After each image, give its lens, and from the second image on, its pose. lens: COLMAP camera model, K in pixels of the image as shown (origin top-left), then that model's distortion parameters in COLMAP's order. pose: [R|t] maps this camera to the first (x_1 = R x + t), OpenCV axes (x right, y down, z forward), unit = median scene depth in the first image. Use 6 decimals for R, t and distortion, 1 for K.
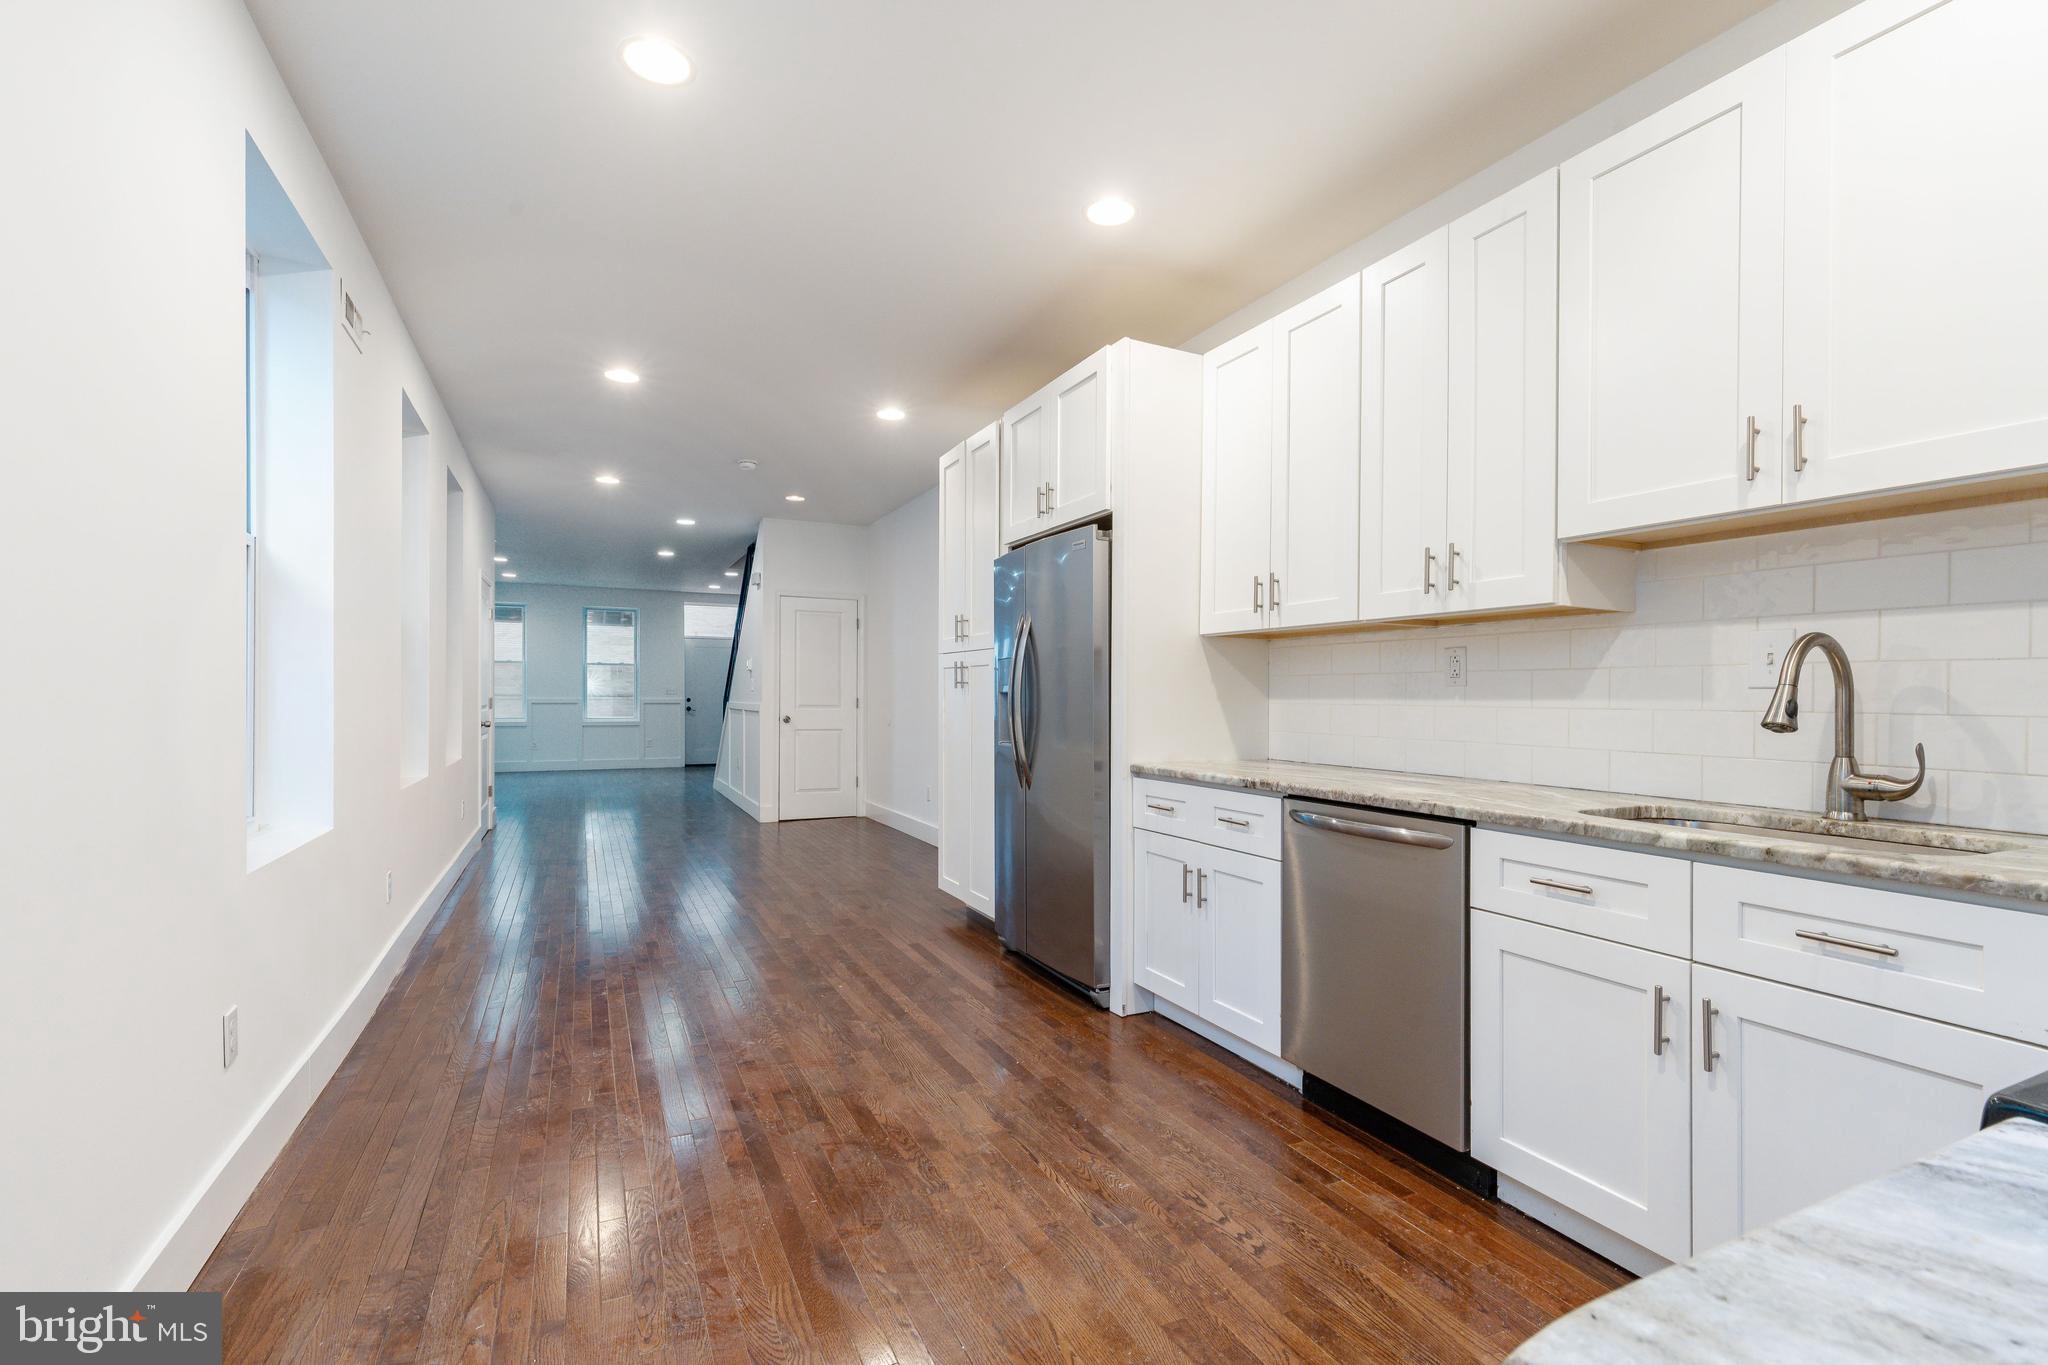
lens RADIAL K [[912.9, 0, 1024.0], [0, 912.9, 682.5], [0, 0, 1]] dist [0.000336, -0.000013]
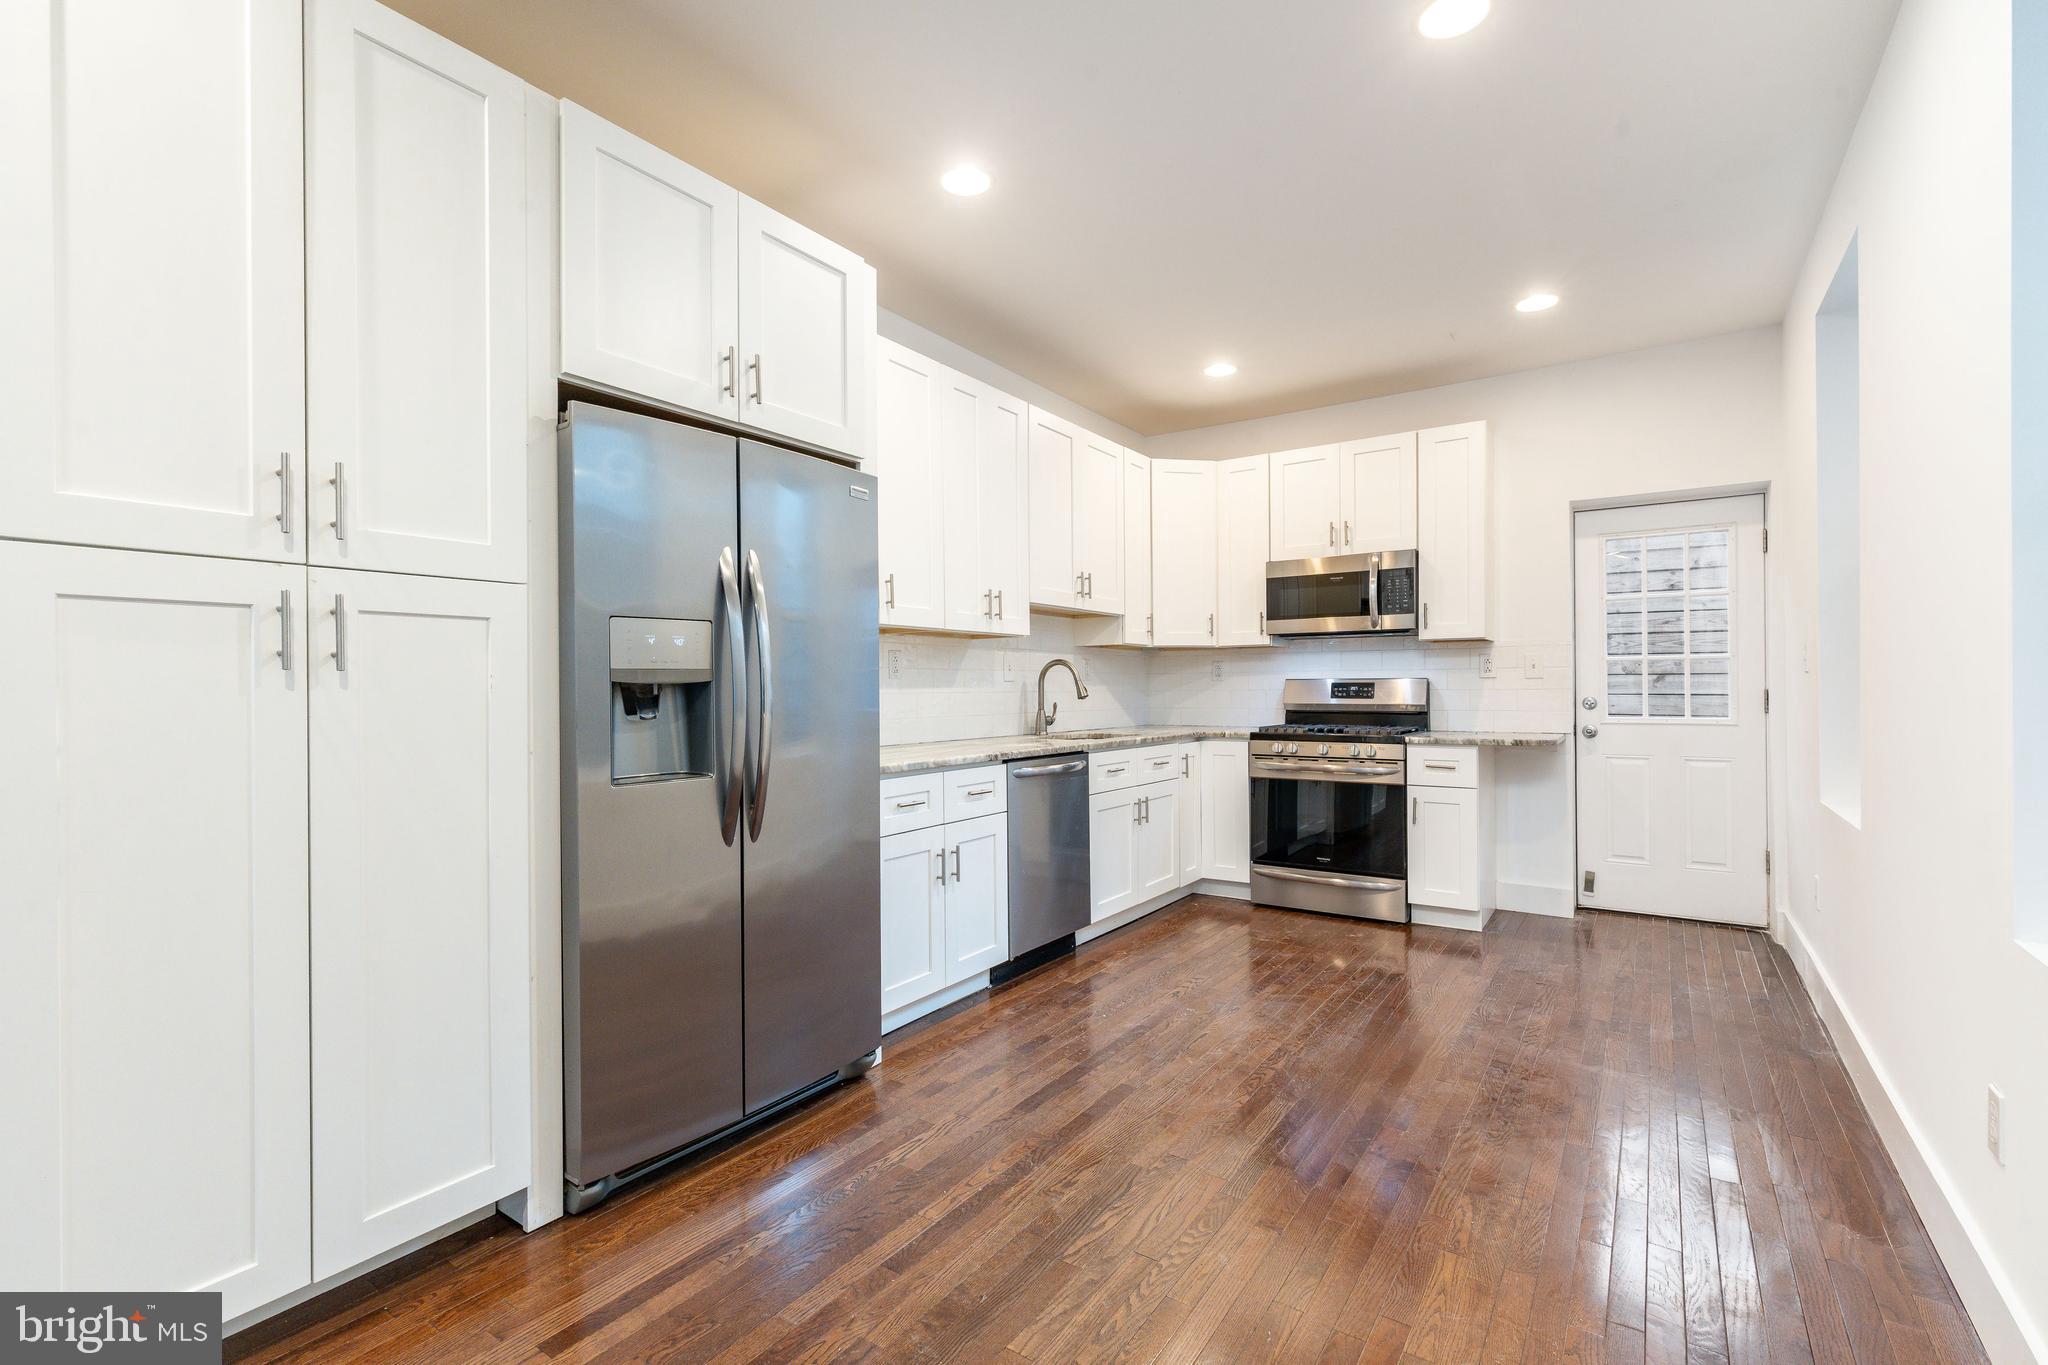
lens RADIAL K [[912.9, 0, 1024.0], [0, 912.9, 682.5], [0, 0, 1]] dist [0.000336, -0.000013]
pose [[-0.491770, 0.000715, 0.870725, -0.844003], [-0.009693, 0.999933, -0.006296, 0.016664], [-0.870671, -0.011537, -0.491730, 1.567059]]
